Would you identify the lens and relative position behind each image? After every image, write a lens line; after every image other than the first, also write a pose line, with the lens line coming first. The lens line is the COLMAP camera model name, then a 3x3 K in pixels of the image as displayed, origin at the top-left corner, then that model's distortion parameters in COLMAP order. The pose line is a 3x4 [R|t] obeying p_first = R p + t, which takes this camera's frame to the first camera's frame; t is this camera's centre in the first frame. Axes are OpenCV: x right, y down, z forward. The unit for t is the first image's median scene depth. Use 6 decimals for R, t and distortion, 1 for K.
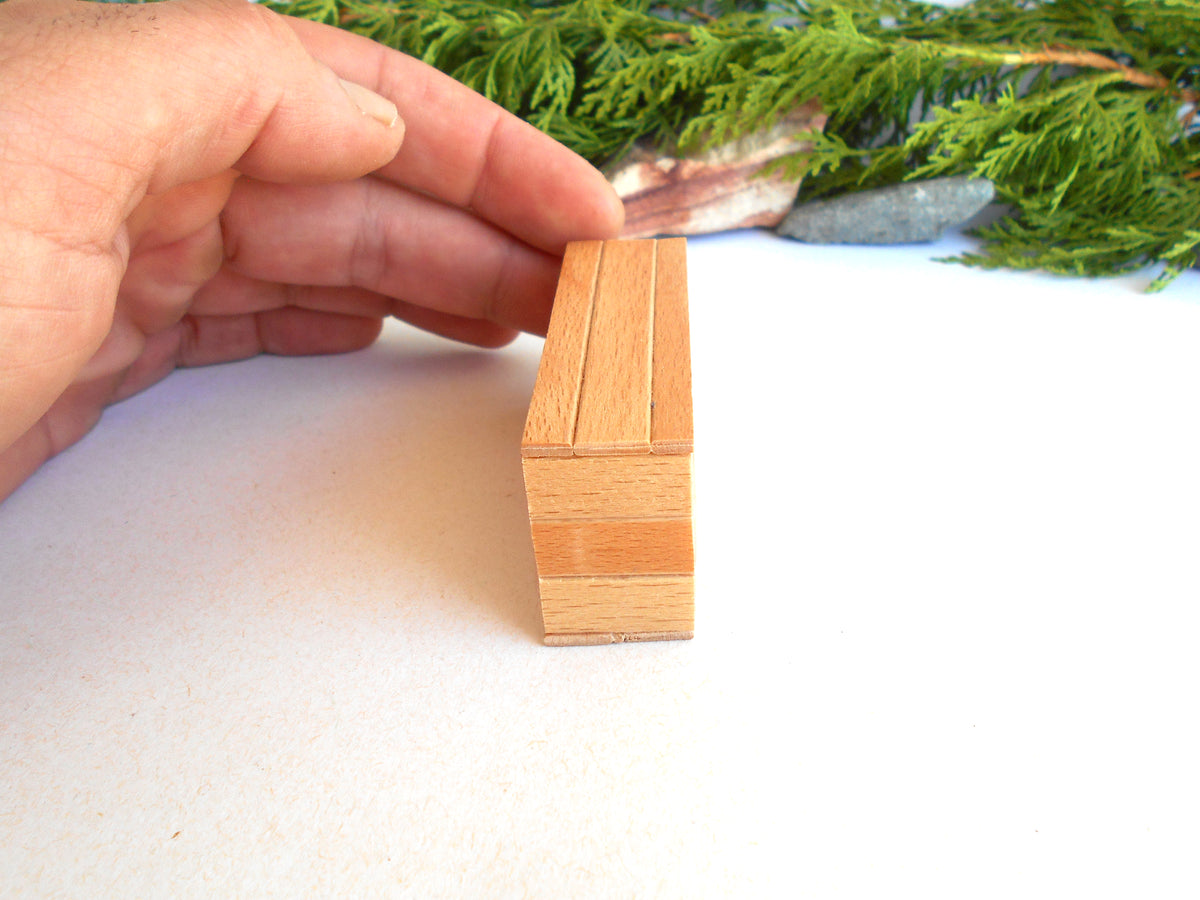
lens RADIAL K [[1031.1, 0, 600.0], [0, 1031.1, 450.0], [0, 0, 1]] dist [-0.019293, 0.014453]
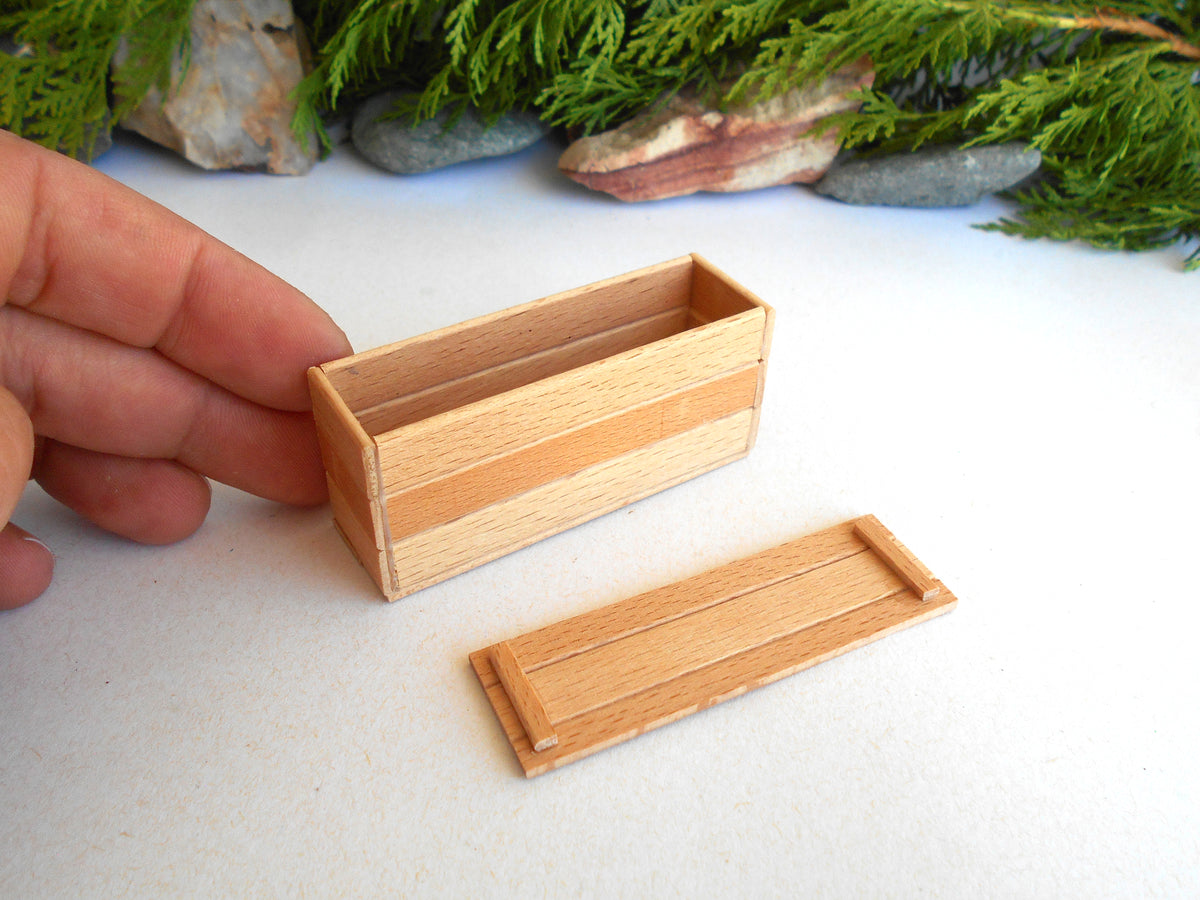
lens RADIAL K [[1031.1, 0, 600.0], [0, 1031.1, 450.0], [0, 0, 1]] dist [-0.019293, 0.014453]
pose [[0.993444, -0.008436, 0.114008, -0.154300], [-0.006067, 0.991978, 0.126268, -0.094261], [-0.114159, -0.126132, 0.985423, 0.029877]]
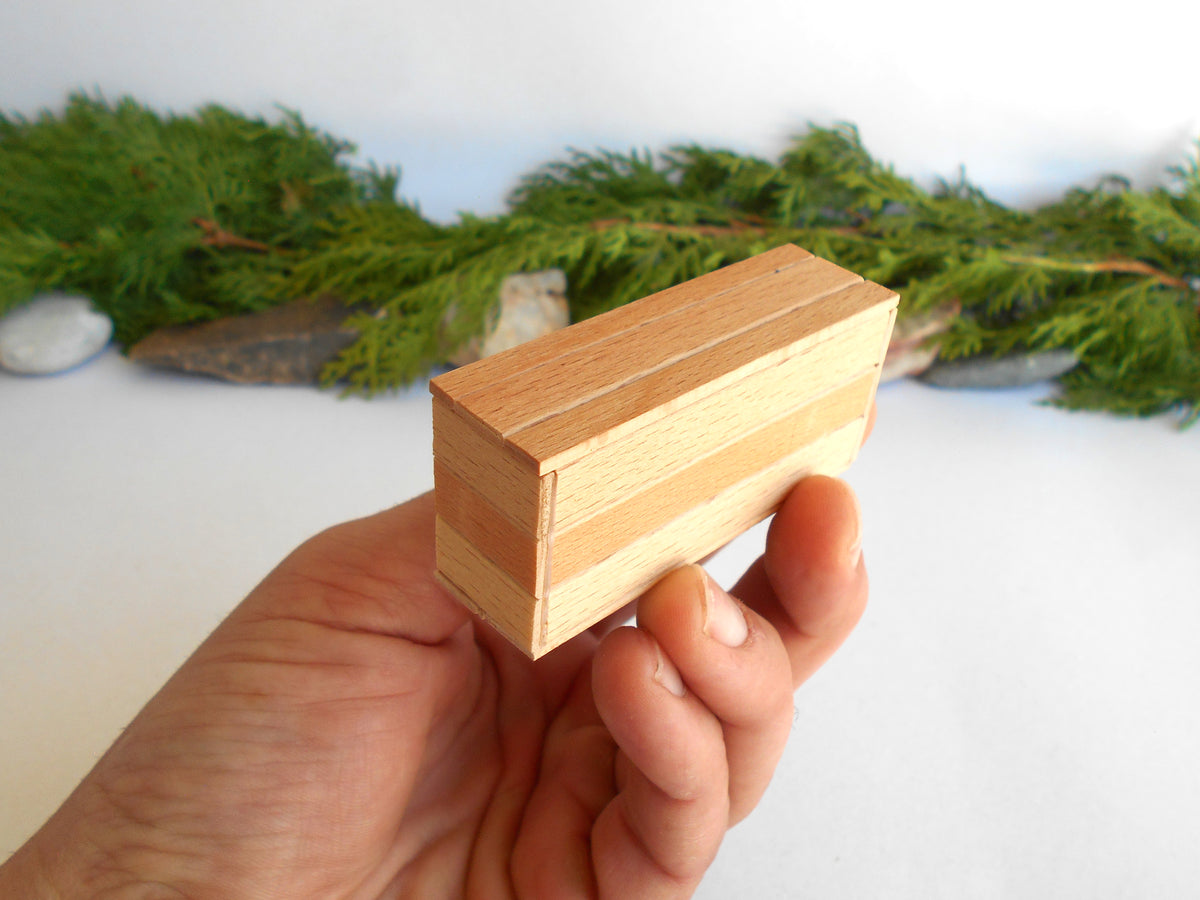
lens RADIAL K [[1031.1, 0, 600.0], [0, 1031.1, 450.0], [0, 0, 1]] dist [-0.019293, 0.014453]
pose [[0.989227, -0.045380, 0.139176, -0.489238], [0.036677, 0.997245, 0.064474, -0.236981], [-0.141719, -0.058675, 0.988167, -0.352033]]
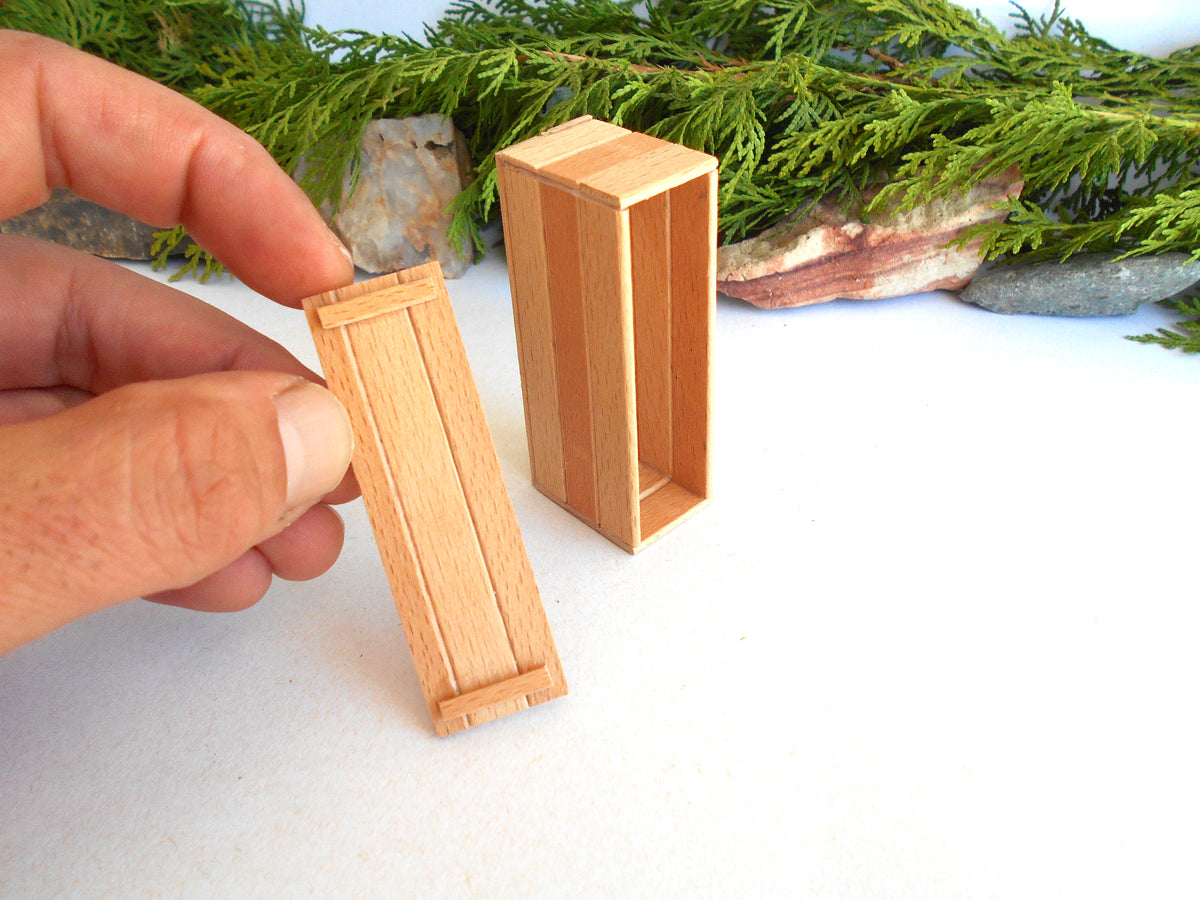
lens RADIAL K [[1031.1, 0, 600.0], [0, 1031.1, 450.0], [0, 0, 1]] dist [-0.019293, 0.014453]
pose [[0.998714, 0.030342, -0.040616, -0.128432], [-0.027107, 0.996588, 0.077956, -0.143219], [0.042842, -0.076755, 0.996129, 0.016043]]
